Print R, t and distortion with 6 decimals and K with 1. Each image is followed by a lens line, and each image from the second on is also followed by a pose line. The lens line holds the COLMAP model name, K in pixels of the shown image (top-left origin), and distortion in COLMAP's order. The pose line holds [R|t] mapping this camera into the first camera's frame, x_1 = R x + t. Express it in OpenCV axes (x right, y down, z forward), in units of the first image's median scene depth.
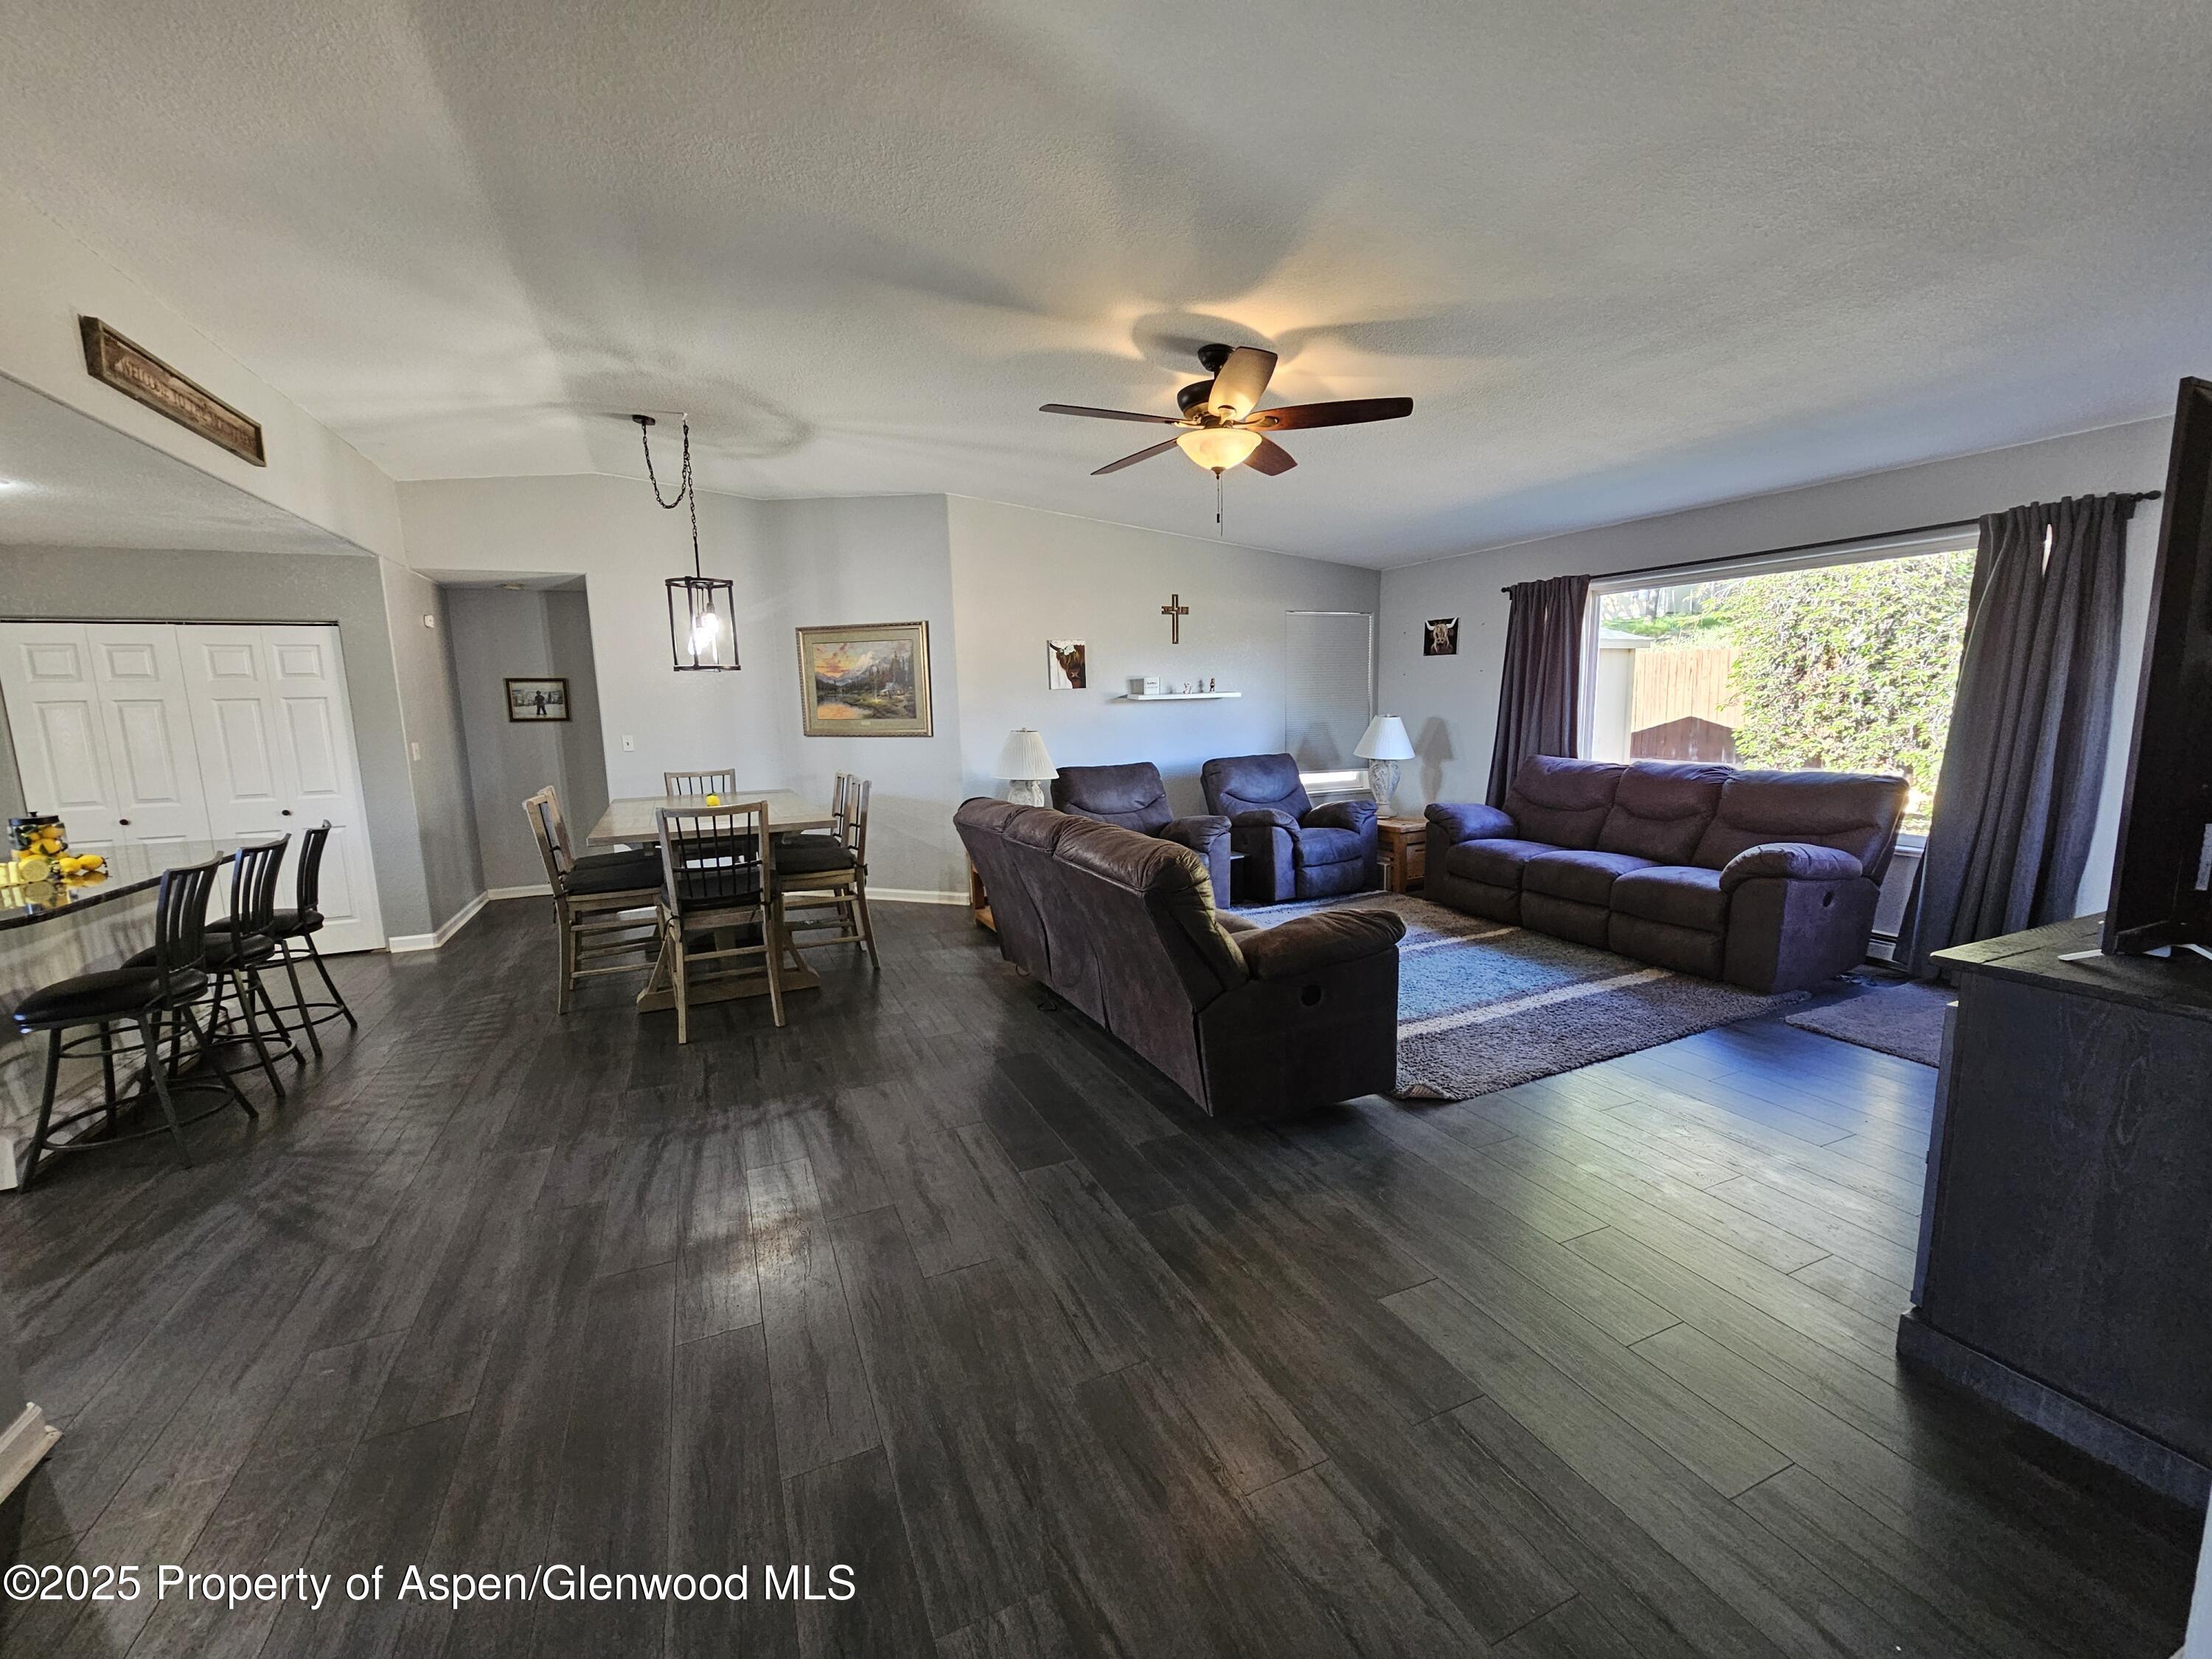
lens RADIAL K [[908.2, 0, 1093.0], [0, 908.2, 838.2], [0, 0, 1]] dist [0.000604, -0.000663]
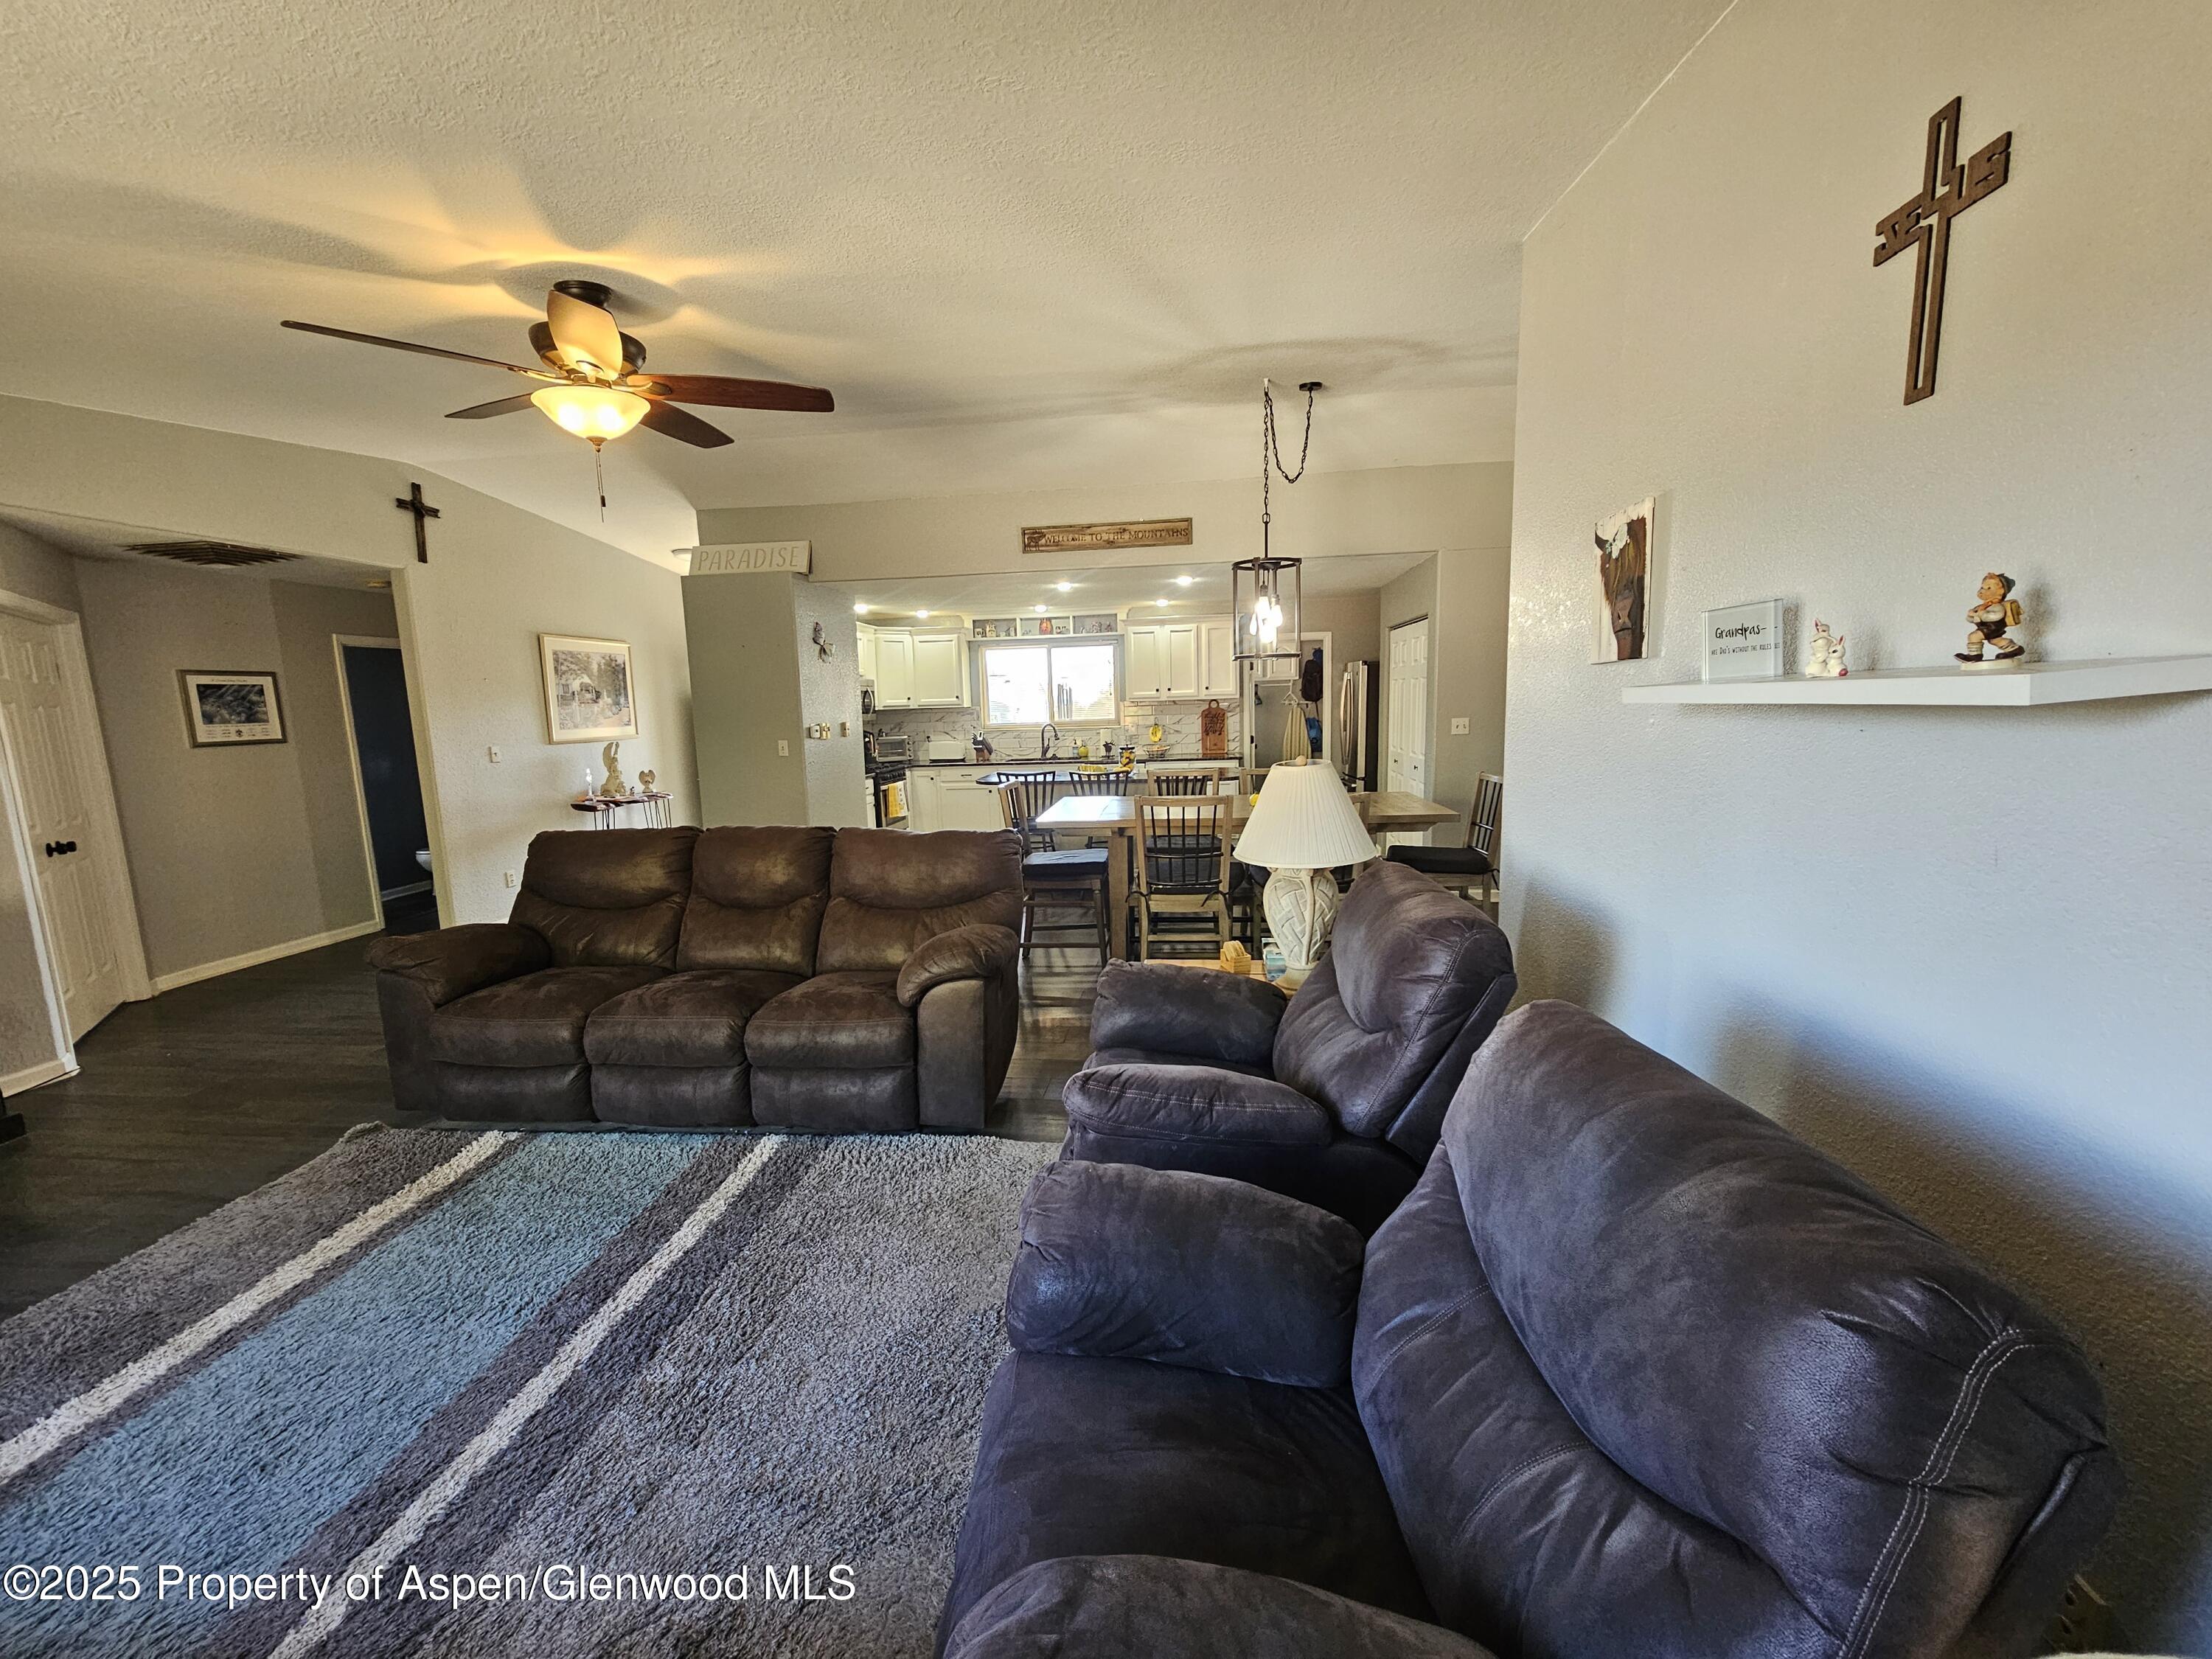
lens RADIAL K [[908.2, 0, 1093.0], [0, 908.2, 838.2], [0, 0, 1]] dist [0.000604, -0.000663]
pose [[-0.507336, 0.168316, -0.845151, 0.369969], [-0.086227, 0.965902, 0.244126, -0.171441], [0.857423, 0.196729, -0.475524, 1.036525]]
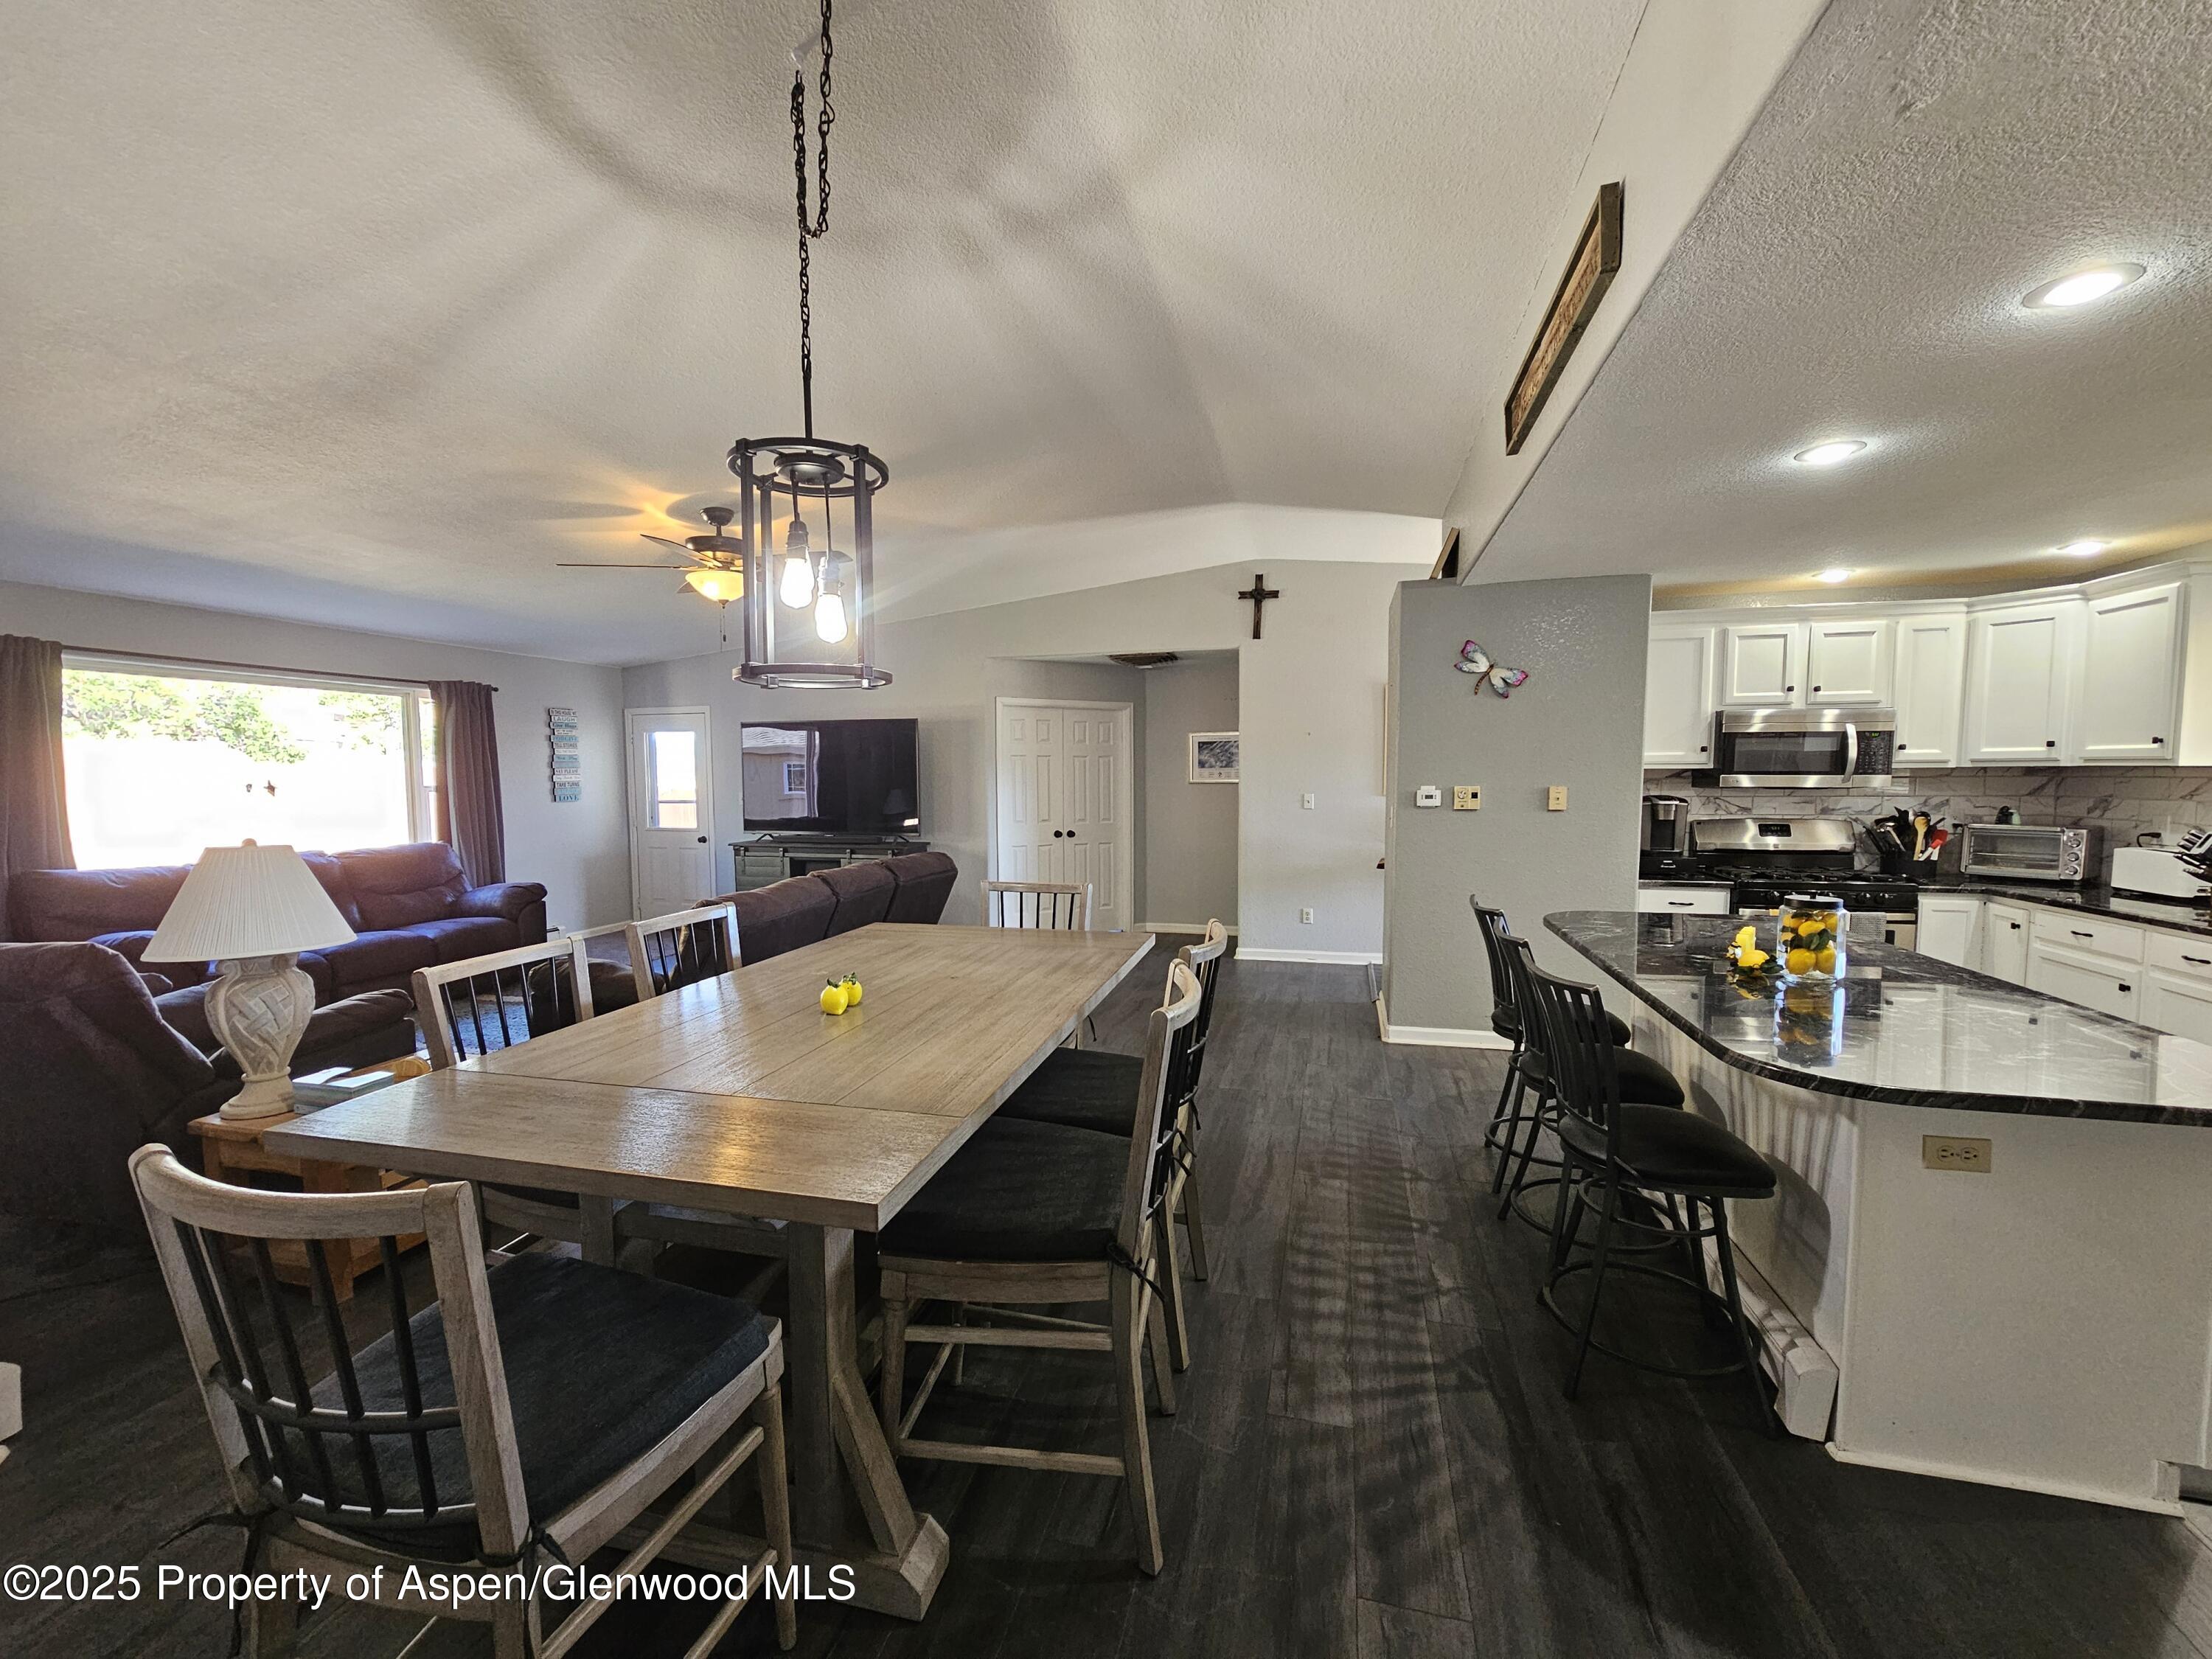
lens RADIAL K [[904.3, 0, 1096.6], [0, 904.3, 837.7], [0, 0, 1]] dist [0.002744, -0.000508]
pose [[-0.780145, -0.013560, 0.625452, -0.609569], [0.118936, 0.978316, 0.169564, -0.133116], [-0.614189, 0.206673, -0.761616, 0.974959]]
